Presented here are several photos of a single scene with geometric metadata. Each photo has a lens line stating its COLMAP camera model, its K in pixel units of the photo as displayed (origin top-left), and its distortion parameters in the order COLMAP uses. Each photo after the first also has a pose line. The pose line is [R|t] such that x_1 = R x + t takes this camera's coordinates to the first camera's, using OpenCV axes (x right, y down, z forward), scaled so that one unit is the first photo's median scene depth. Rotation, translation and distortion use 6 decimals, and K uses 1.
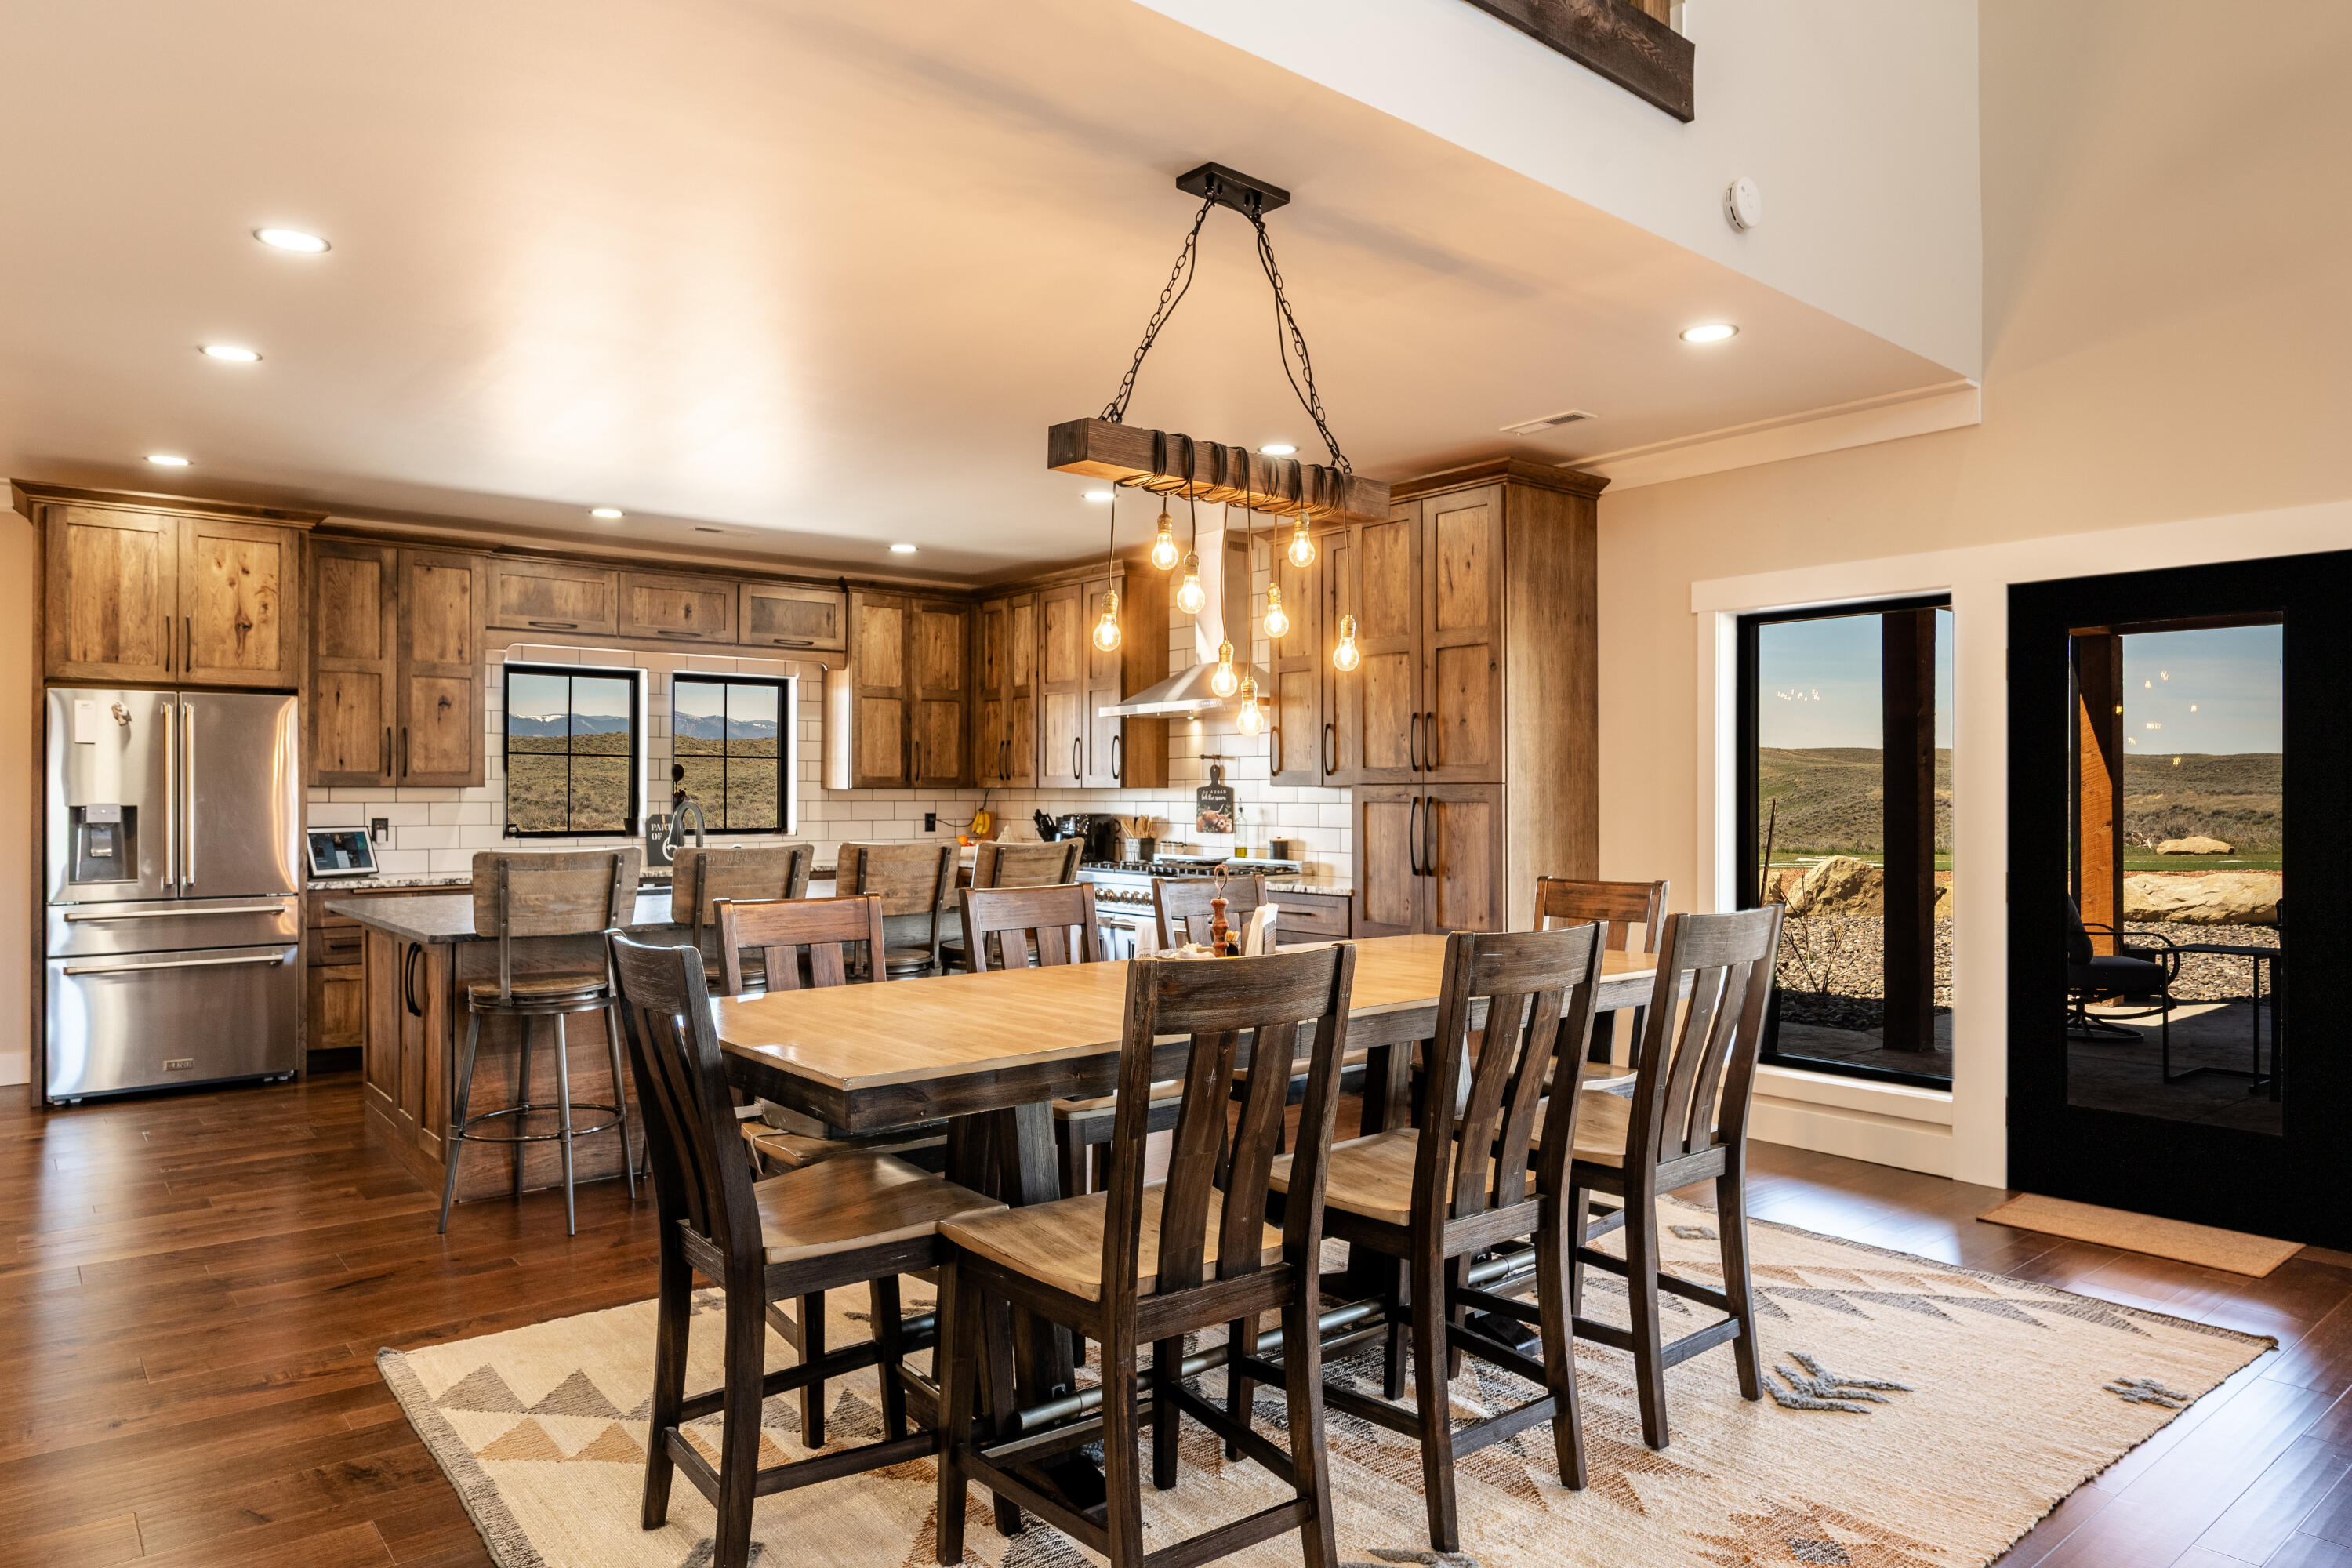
lens RADIAL K [[1441.0, 0, 1175.8], [0, 1441.0, 786.7], [0, 0, 1]] dist [-0.000038, -0.002041]
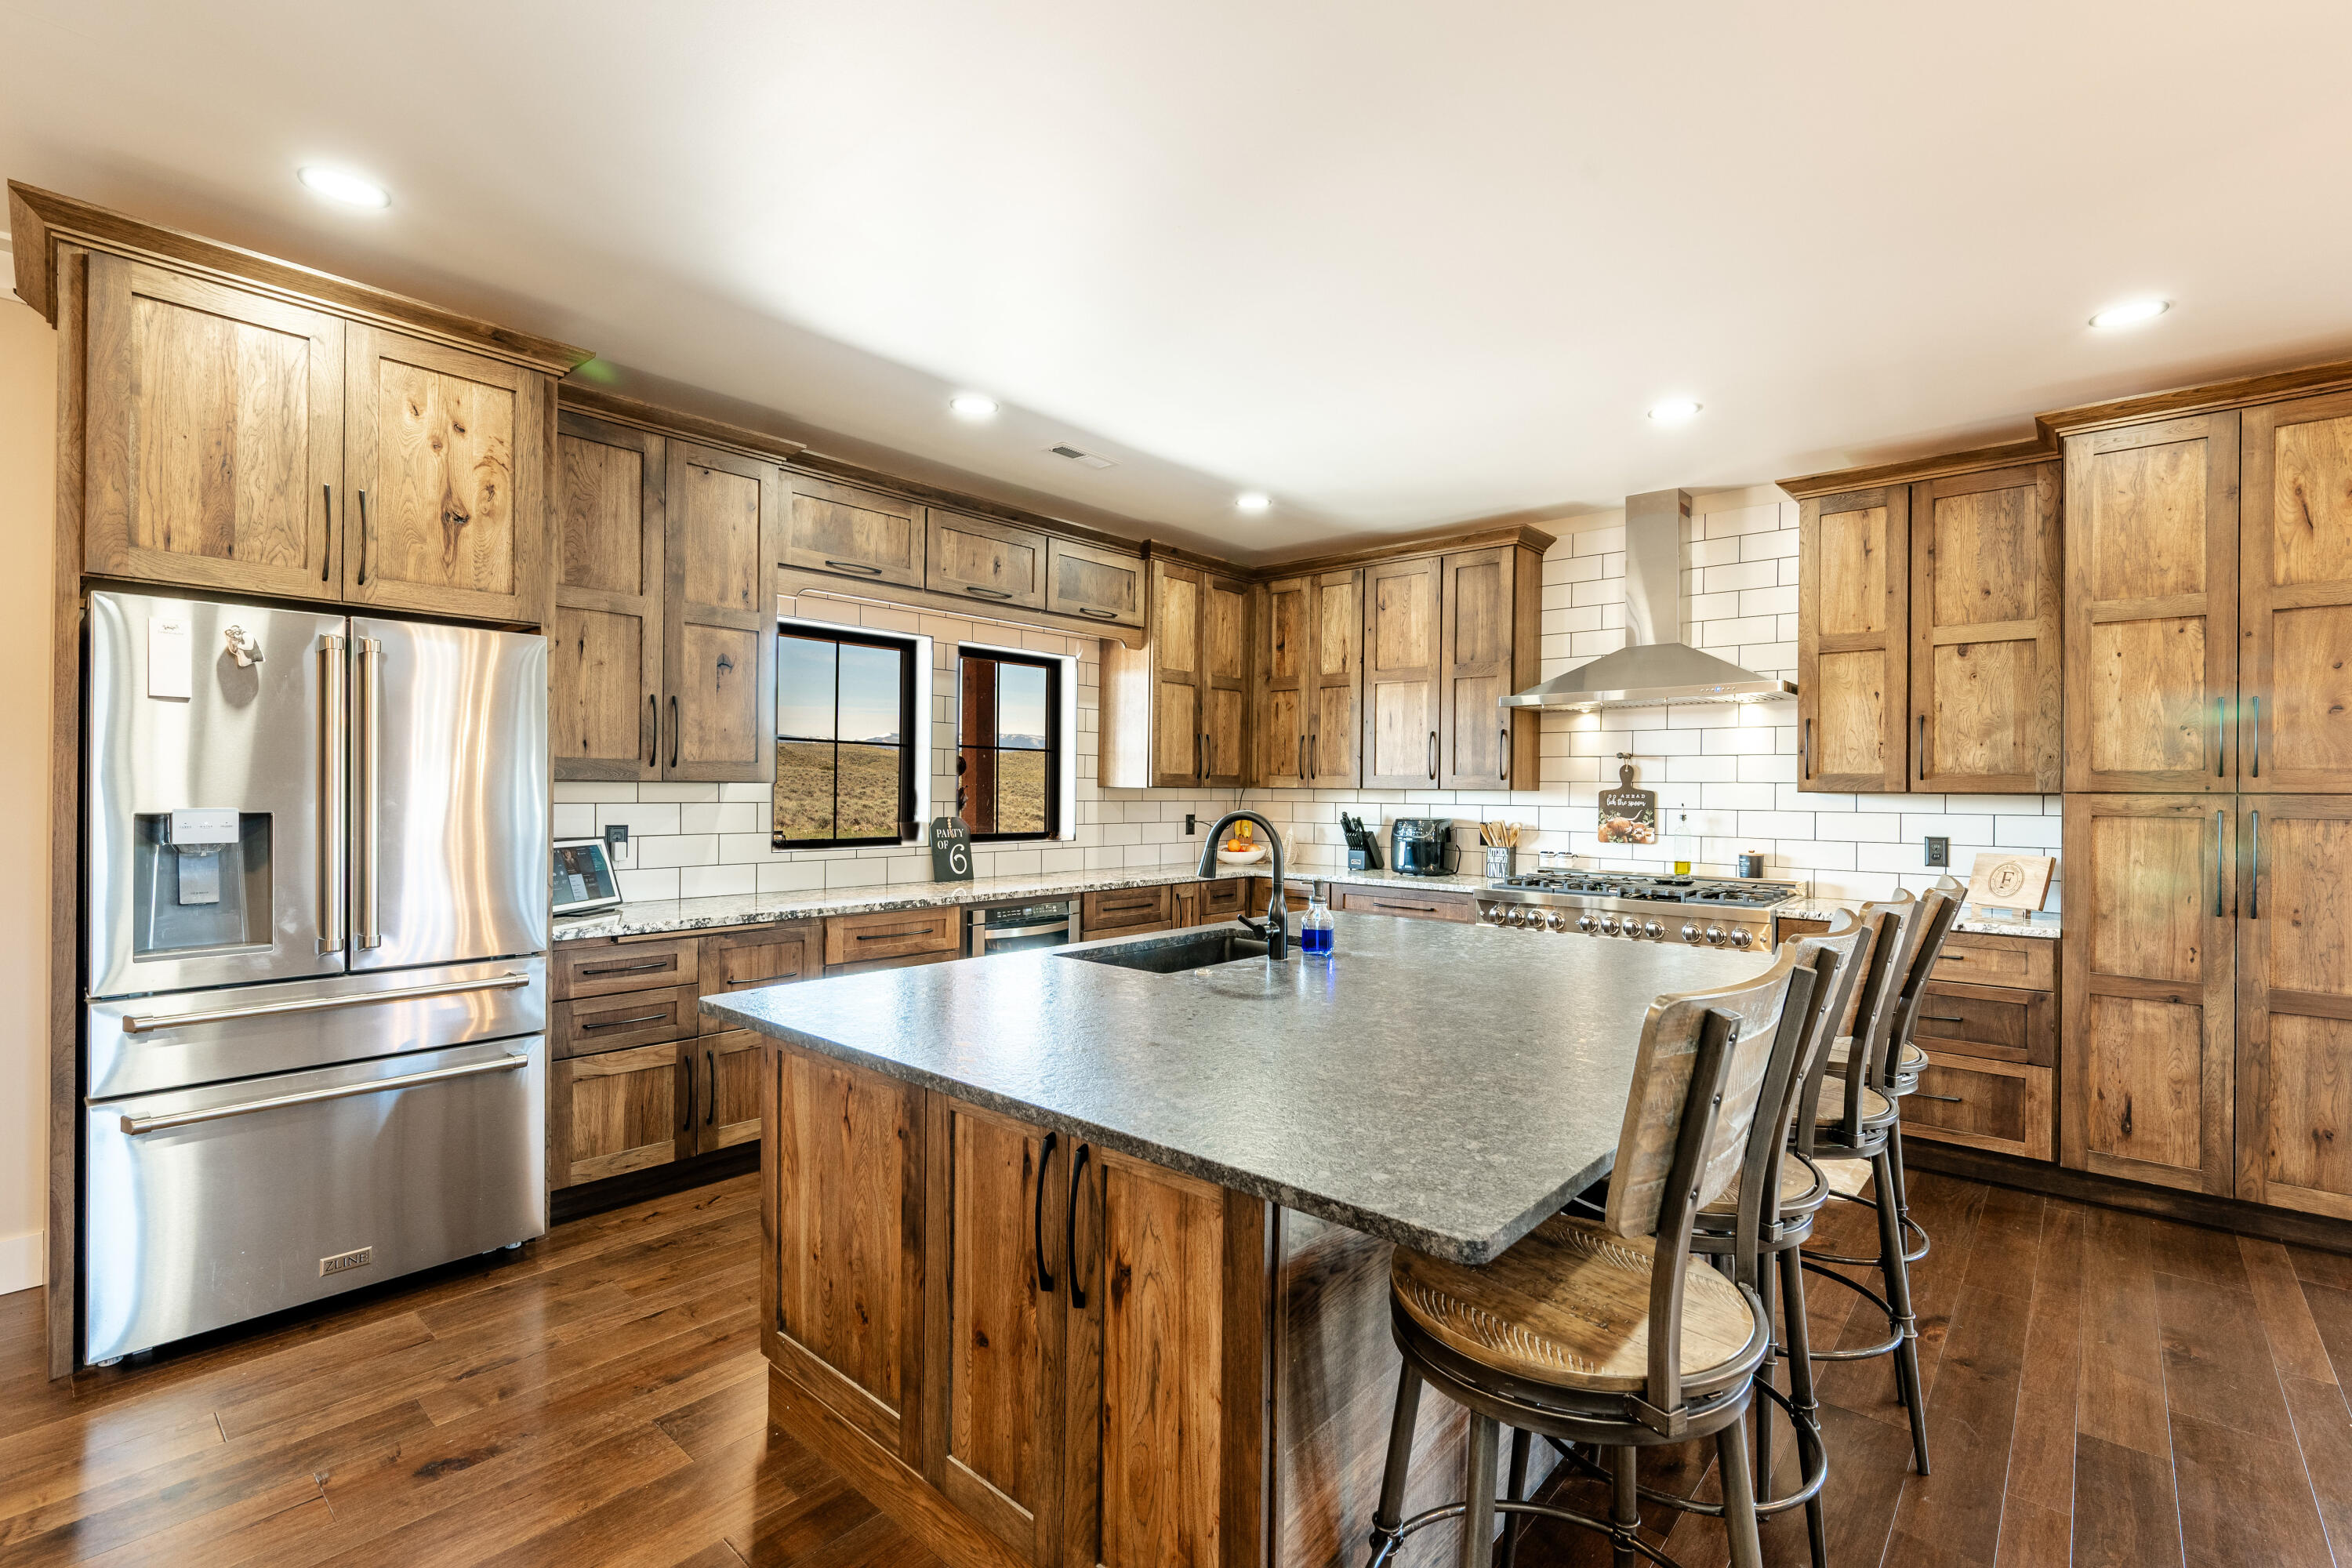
lens RADIAL K [[1040.8, 0, 1175.8], [0, 1040.8, 788.6], [0, 0, 1]] dist [-0.000729, 0.000909]
pose [[0.987500, 0.009389, 0.157339, -0.374053], [-0.010346, 0.999933, 0.005267, -0.001684], [-0.157279, -0.006829, 0.987531, 0.465493]]
